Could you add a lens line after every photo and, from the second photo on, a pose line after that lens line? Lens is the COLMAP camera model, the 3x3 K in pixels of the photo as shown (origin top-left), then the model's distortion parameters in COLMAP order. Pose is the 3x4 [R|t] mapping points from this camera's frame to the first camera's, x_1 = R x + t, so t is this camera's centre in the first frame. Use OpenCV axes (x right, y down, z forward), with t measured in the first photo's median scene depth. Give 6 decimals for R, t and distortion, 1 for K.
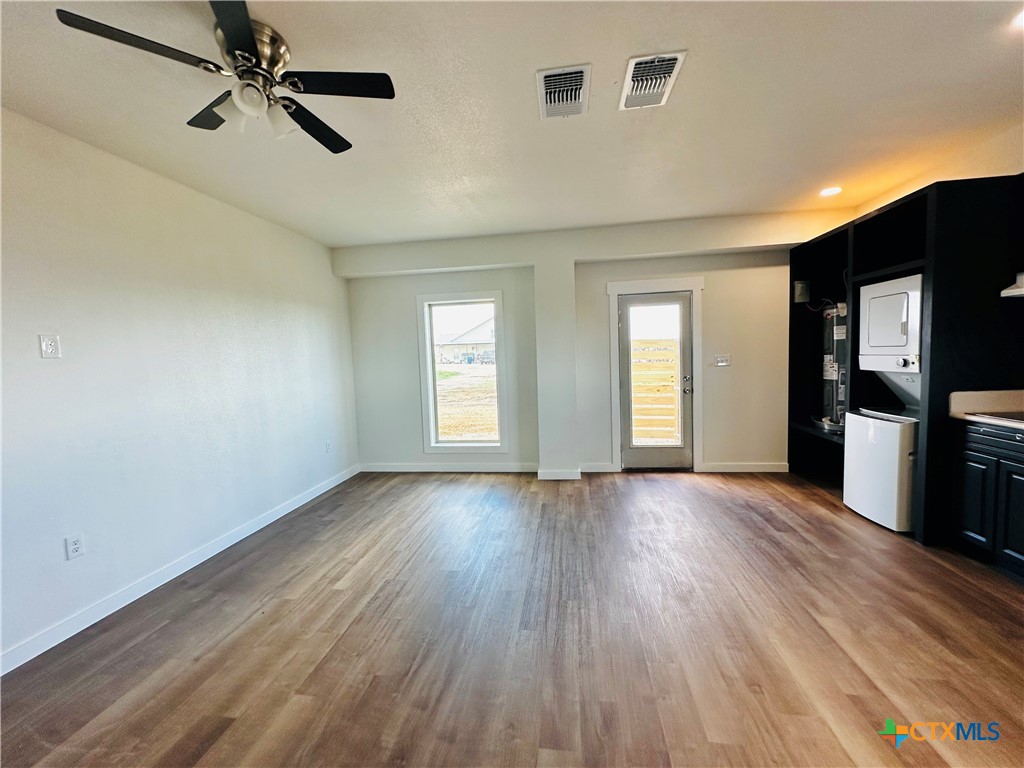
lens RADIAL K [[412.7, 0, 512.0], [0, 412.7, 384.0], [0, 0, 1]] dist [-0.008856, 0.003039]
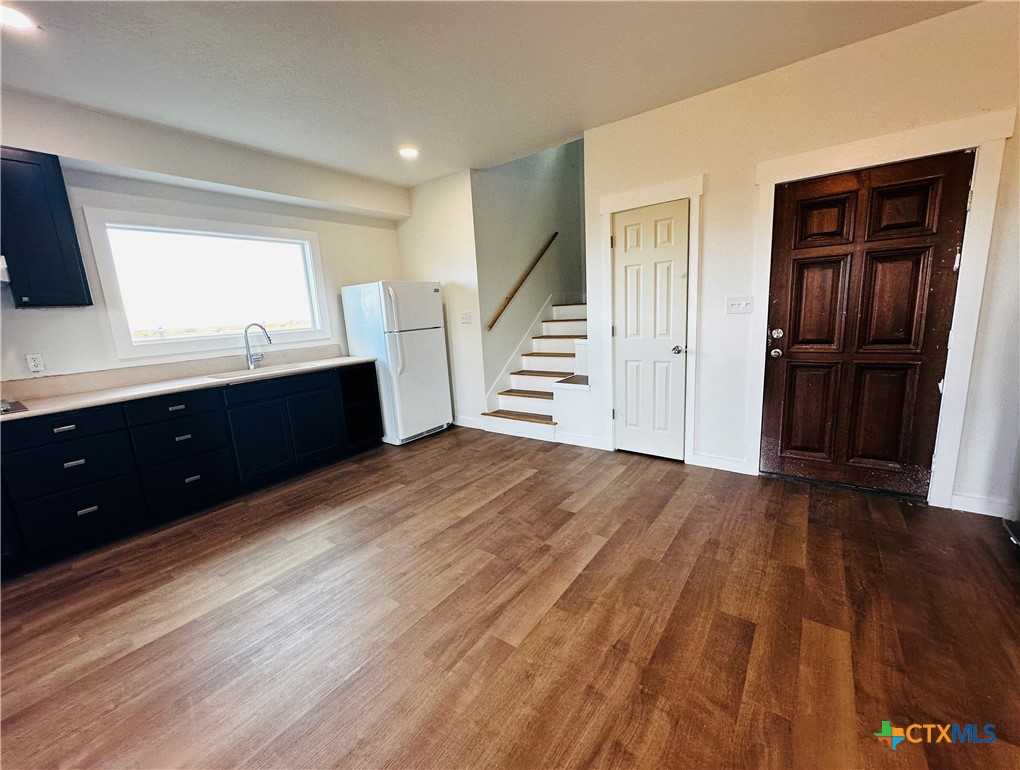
lens RADIAL K [[411.1, 0, 510.0], [0, 411.1, 385.0], [0, 0, 1]] dist [-0.008856, 0.003039]
pose [[-0.873931, -0.000109, 0.486049, -0.166905], [0.124722, 0.966467, 0.224470, -0.017957], [-0.469775, 0.256793, -0.844612, 0.641748]]
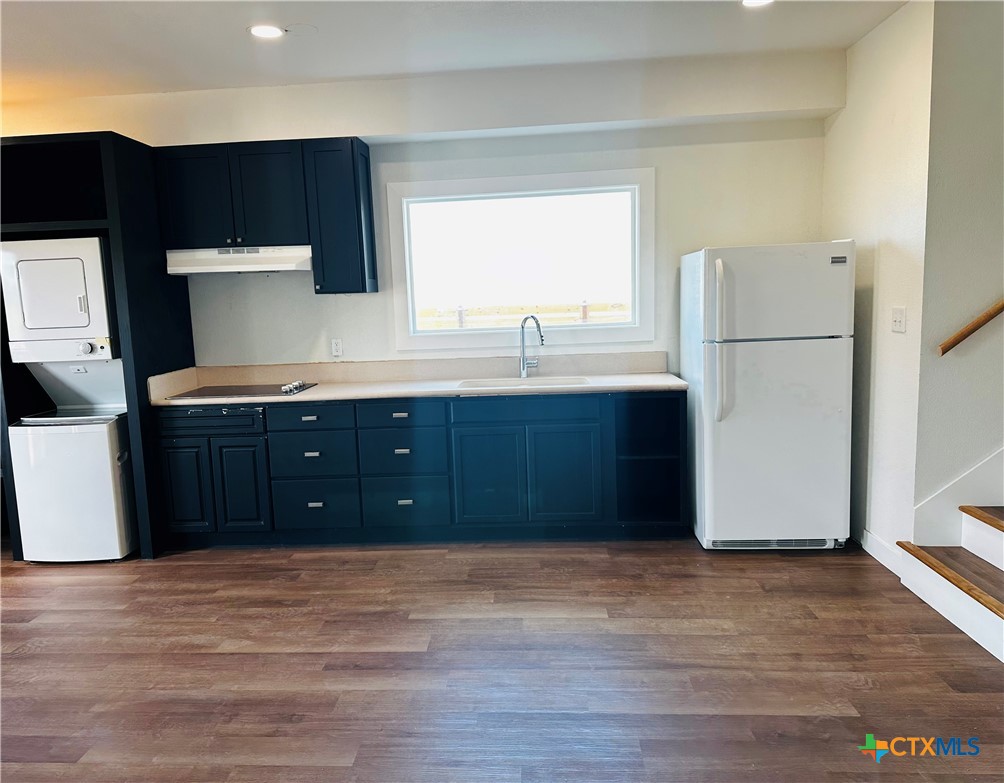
lens RADIAL K [[718.9, 0, 475.9], [0, 718.9, 387.8], [0, 0, 1]] dist [0.095441, -0.114216]
pose [[-0.064464, -0.078950, 0.994792, -0.370923], [0.111631, 0.990038, 0.085806, -0.010313], [-0.991657, 0.116581, -0.055009, 0.267807]]
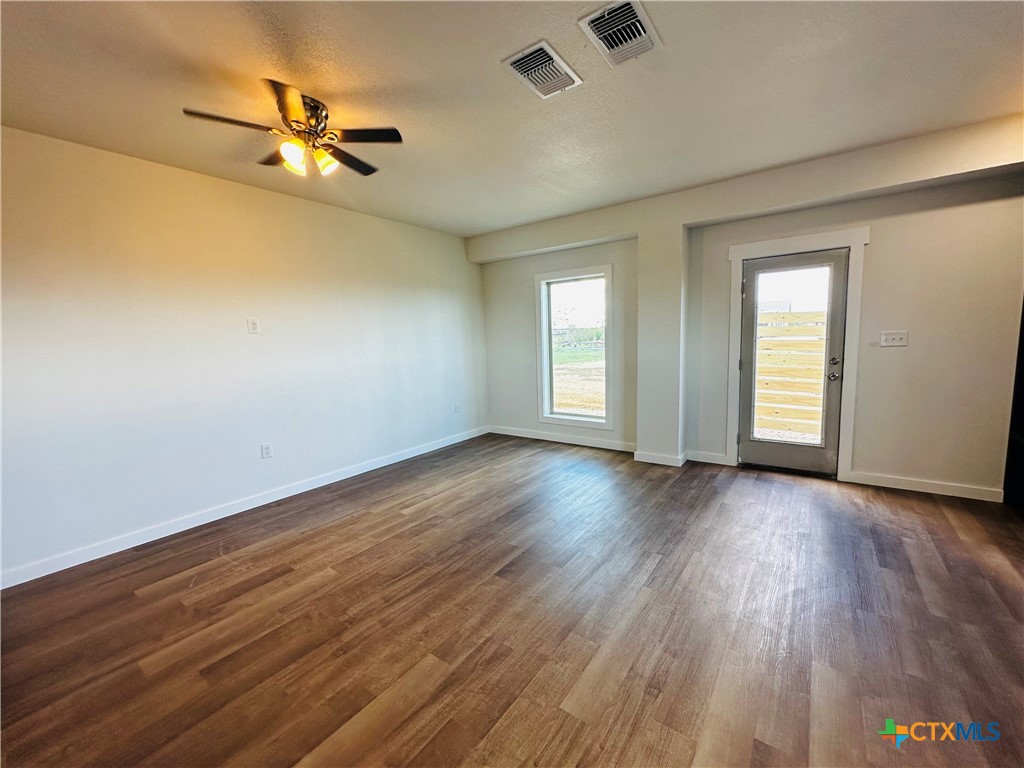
lens RADIAL K [[412.7, 0, 512.0], [0, 412.7, 384.0], [0, 0, 1]] dist [-0.008856, 0.003039]
pose [[0.882032, 0.061328, -0.467181, 0.296416], [-0.032775, 0.997077, 0.069010, -0.005570], [0.470048, -0.045556, 0.881464, 0.021741]]
